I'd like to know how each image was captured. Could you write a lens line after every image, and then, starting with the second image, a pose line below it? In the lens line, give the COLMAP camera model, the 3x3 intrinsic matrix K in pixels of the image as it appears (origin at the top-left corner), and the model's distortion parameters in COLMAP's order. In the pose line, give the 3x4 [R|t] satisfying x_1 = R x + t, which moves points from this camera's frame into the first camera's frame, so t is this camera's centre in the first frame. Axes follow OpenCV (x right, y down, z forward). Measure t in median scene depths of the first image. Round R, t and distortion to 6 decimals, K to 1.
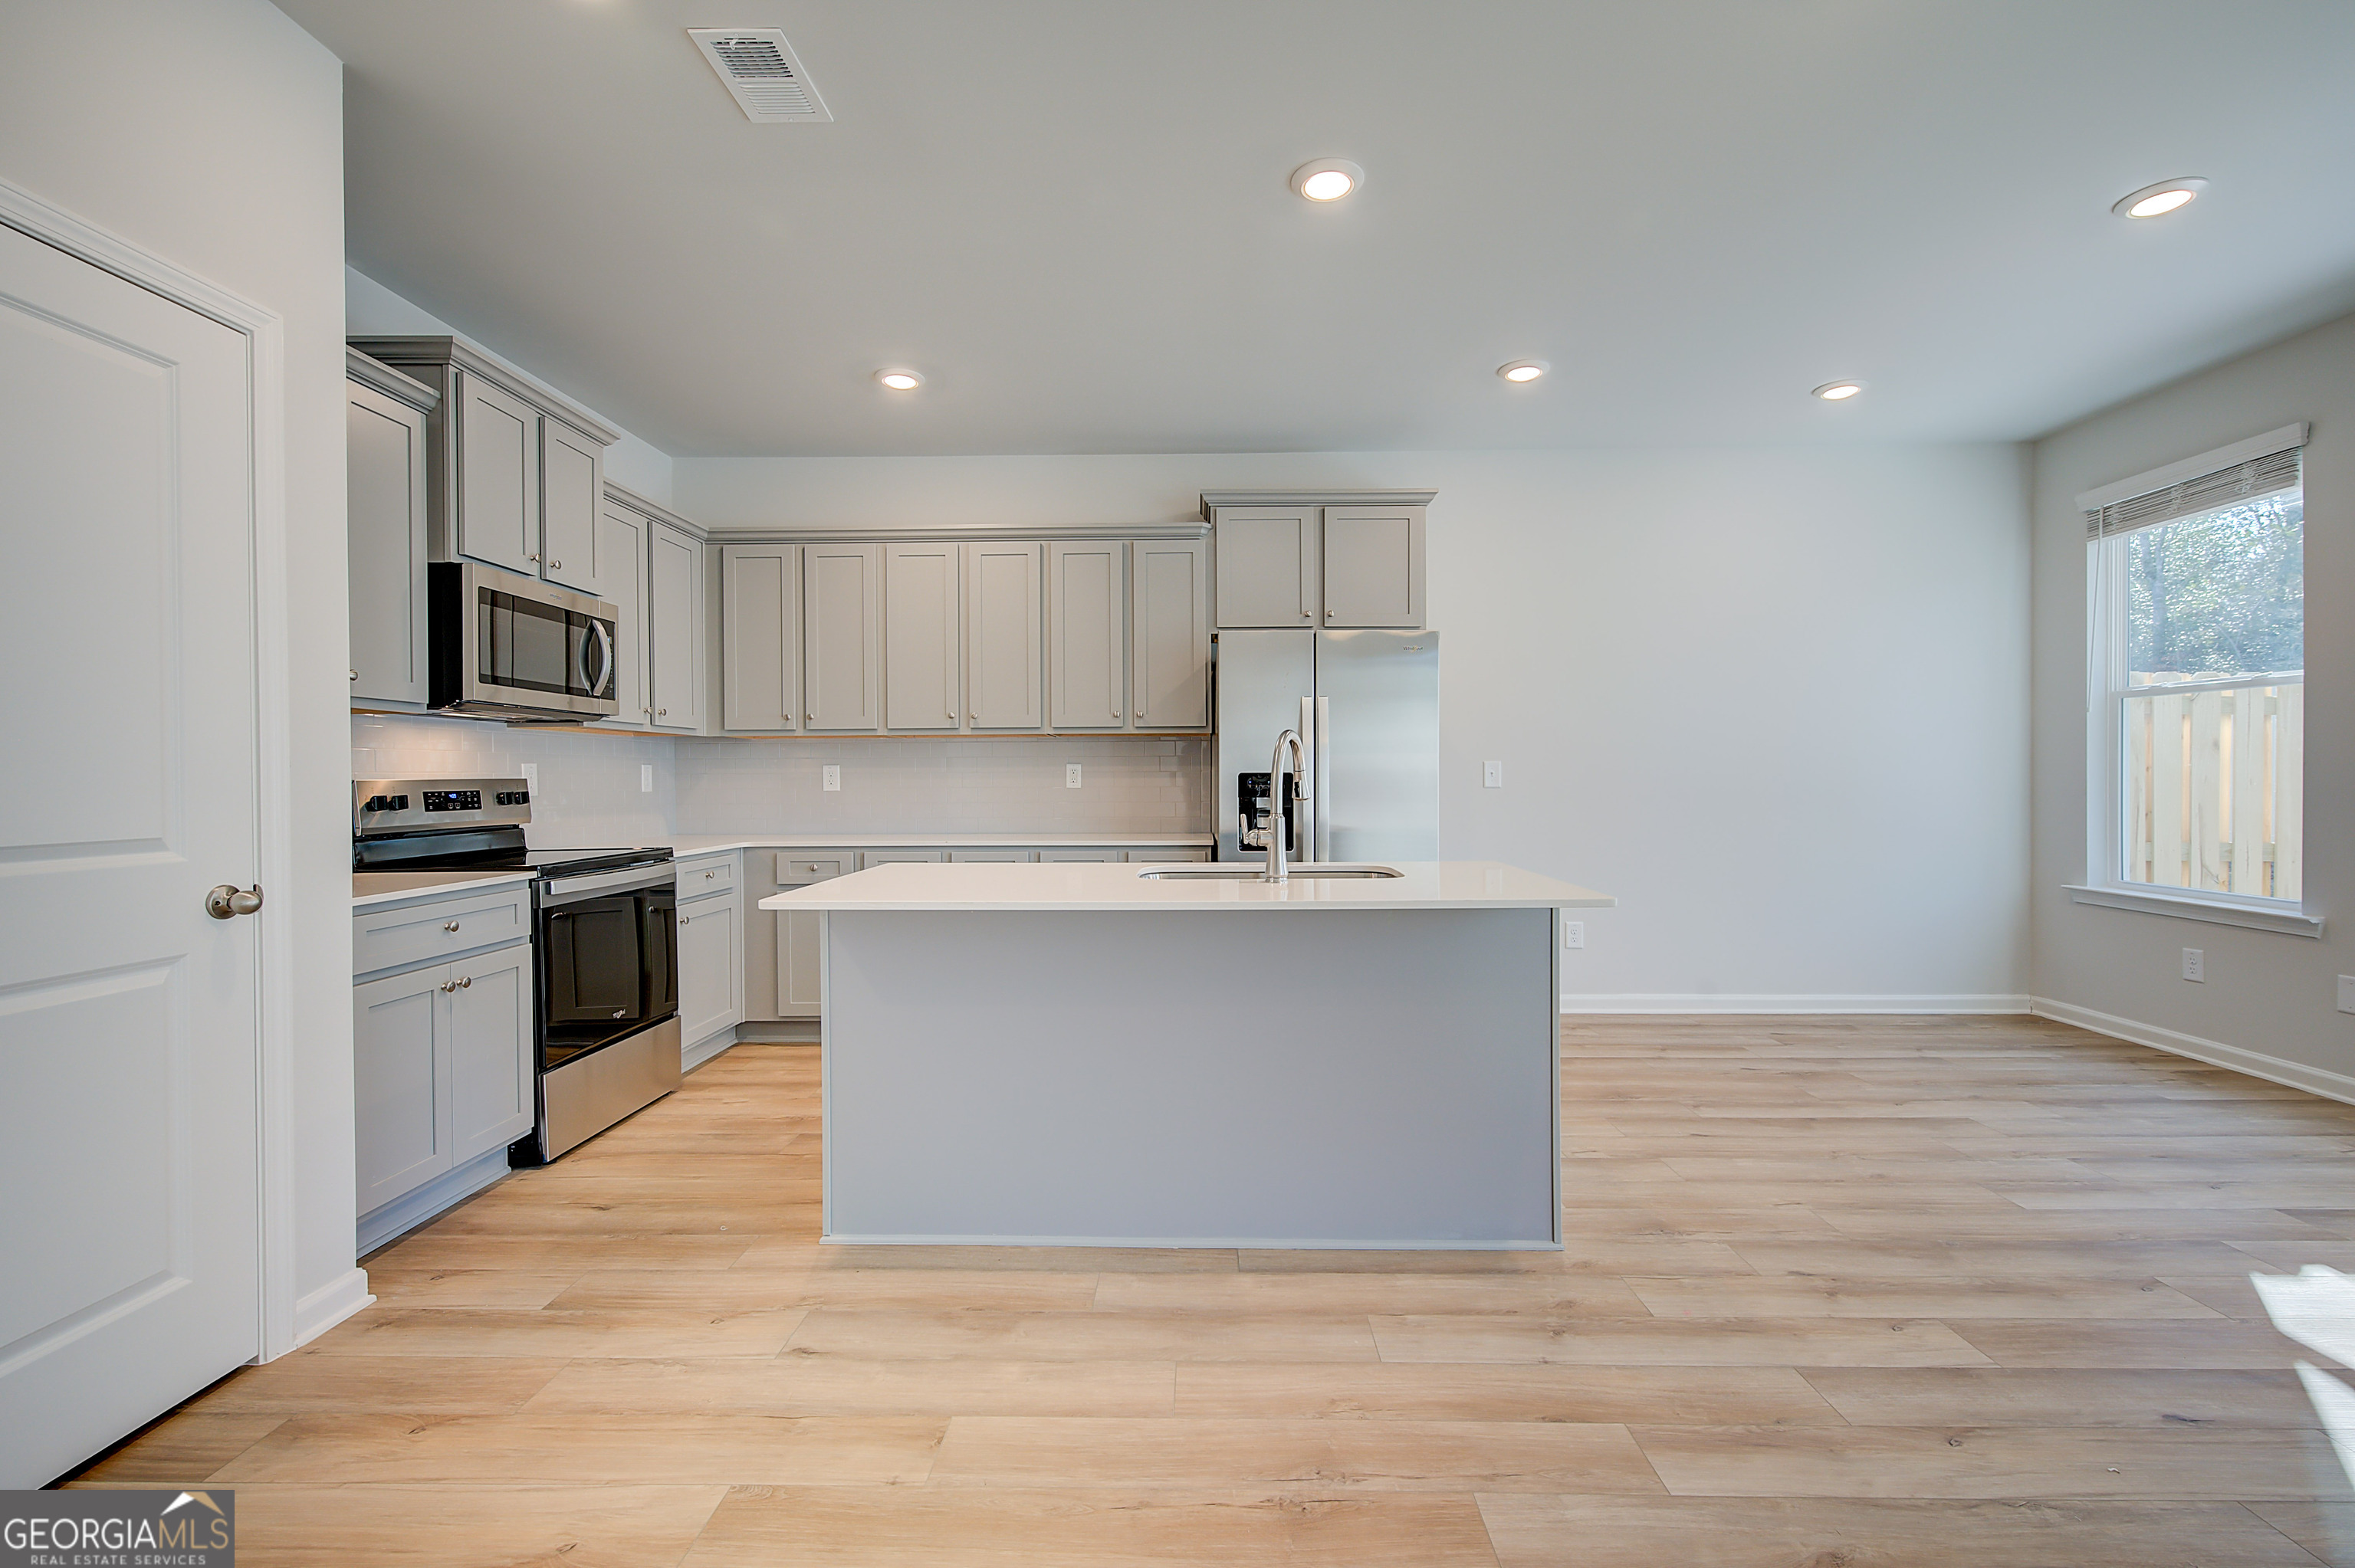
lens RADIAL K [[1012.1, 0, 1170.2], [0, 1012.1, 774.5], [0, 0, 1]] dist [-0.003723, 0.003253]
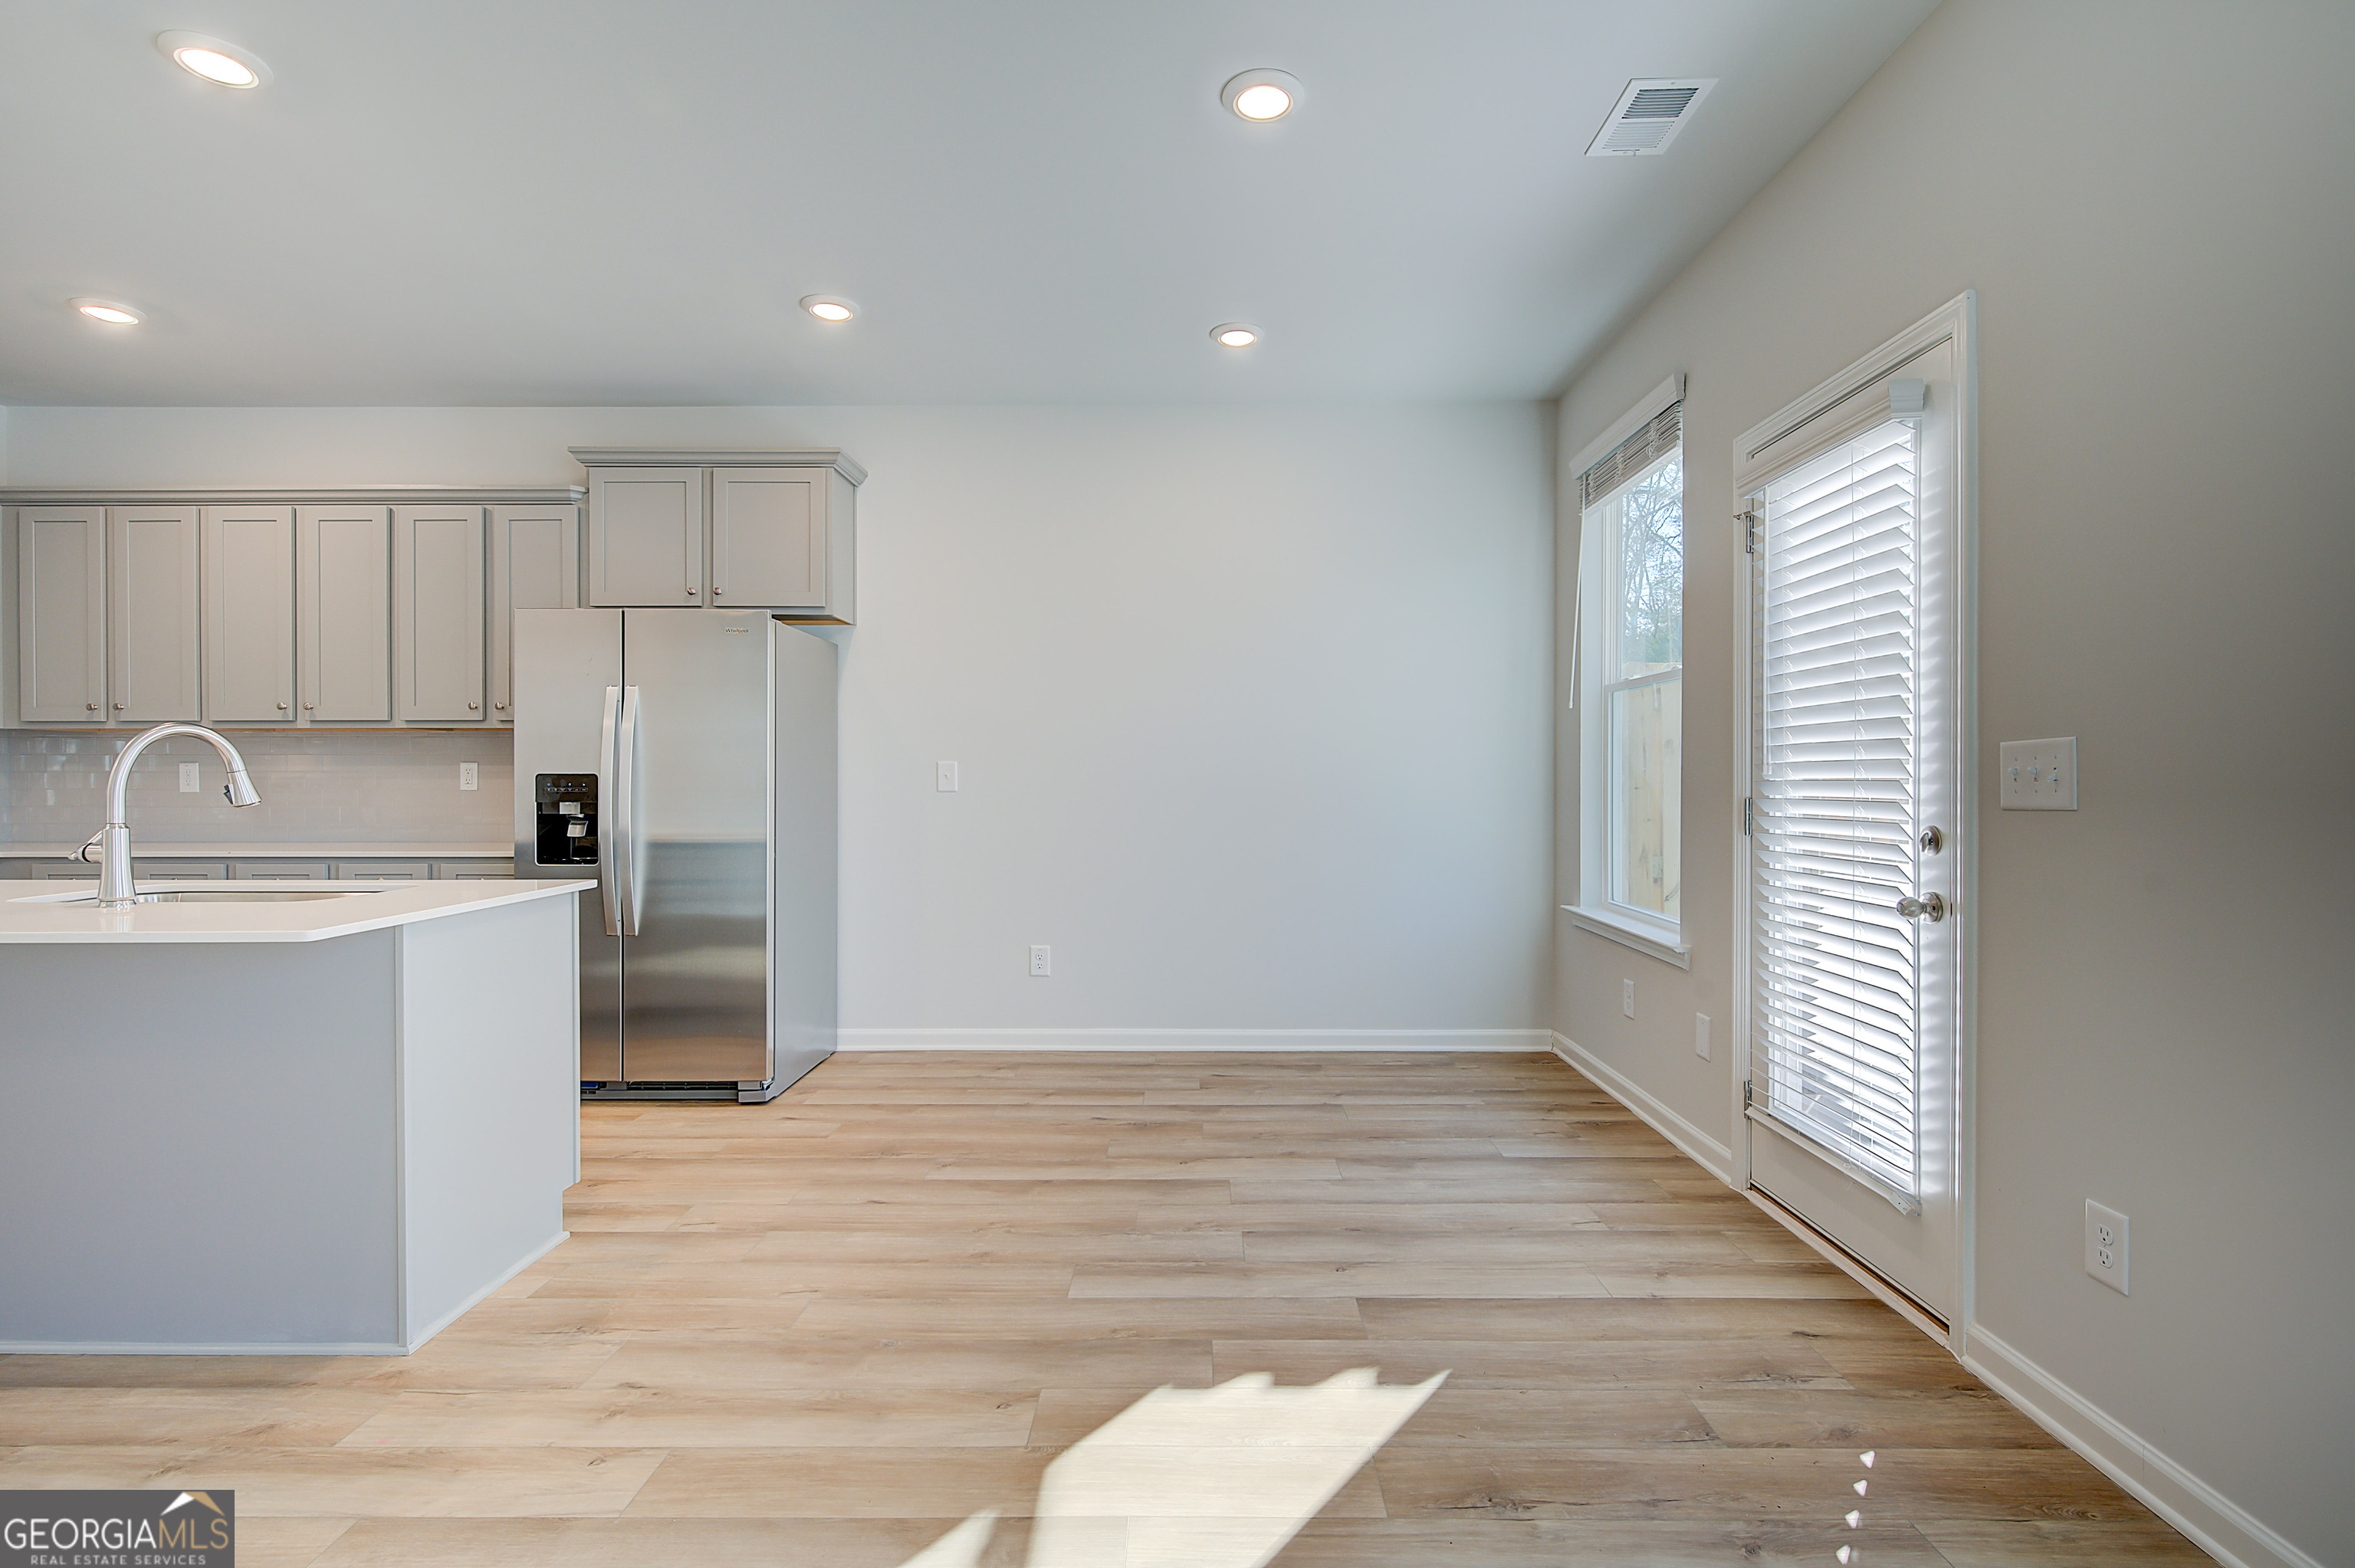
lens RADIAL K [[1066.8, 0, 1177.1], [0, 1066.8, 806.4], [0, 0, 1]] dist [0.004739, -0.000033]
pose [[0.999882, 0.004598, 0.014682, 0.799284], [-0.004919, 0.999749, 0.021866, 0.002780], [-0.014578, -0.021936, 0.999653, 0.106856]]
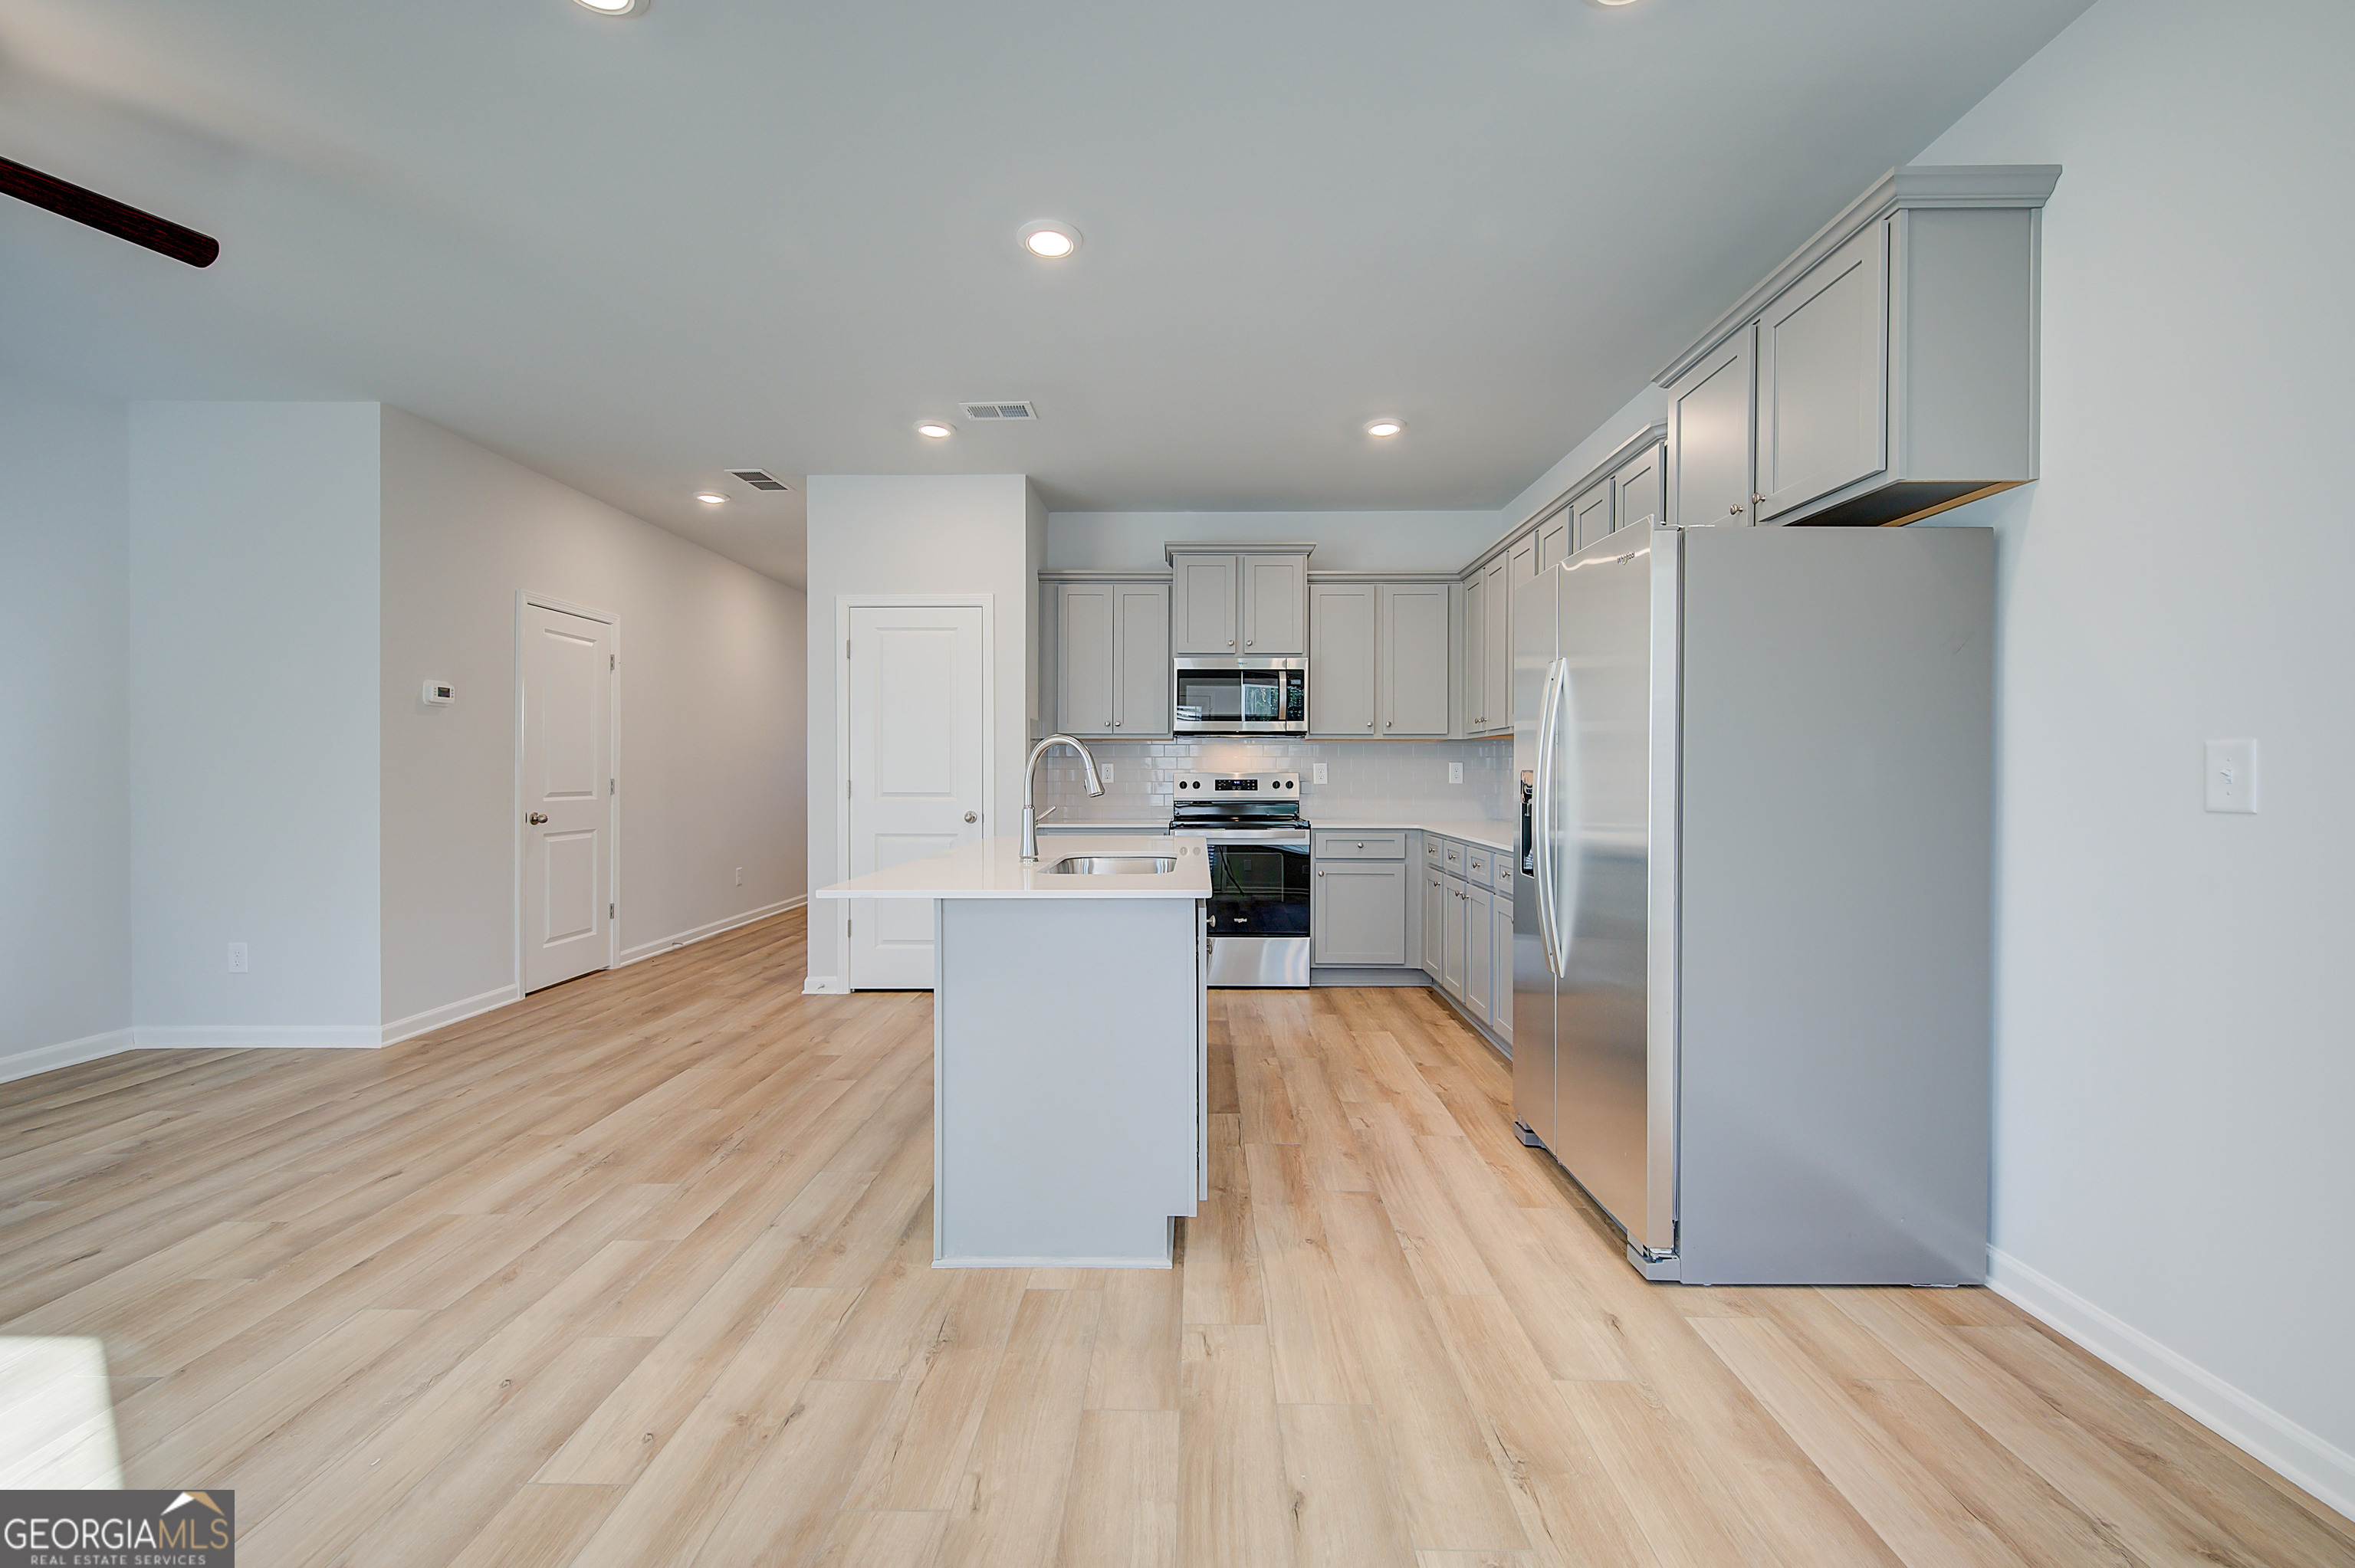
lens RADIAL K [[936.6, 0, 1184.7], [0, 936.6, 772.2], [0, 0, 1]] dist [-0.001161, -0.000585]
pose [[0.018045, 0.005232, -0.999823, 1.027056], [-0.001957, 0.999985, 0.005198, -0.005076], [0.999835, 0.001863, 0.018055, 0.980162]]
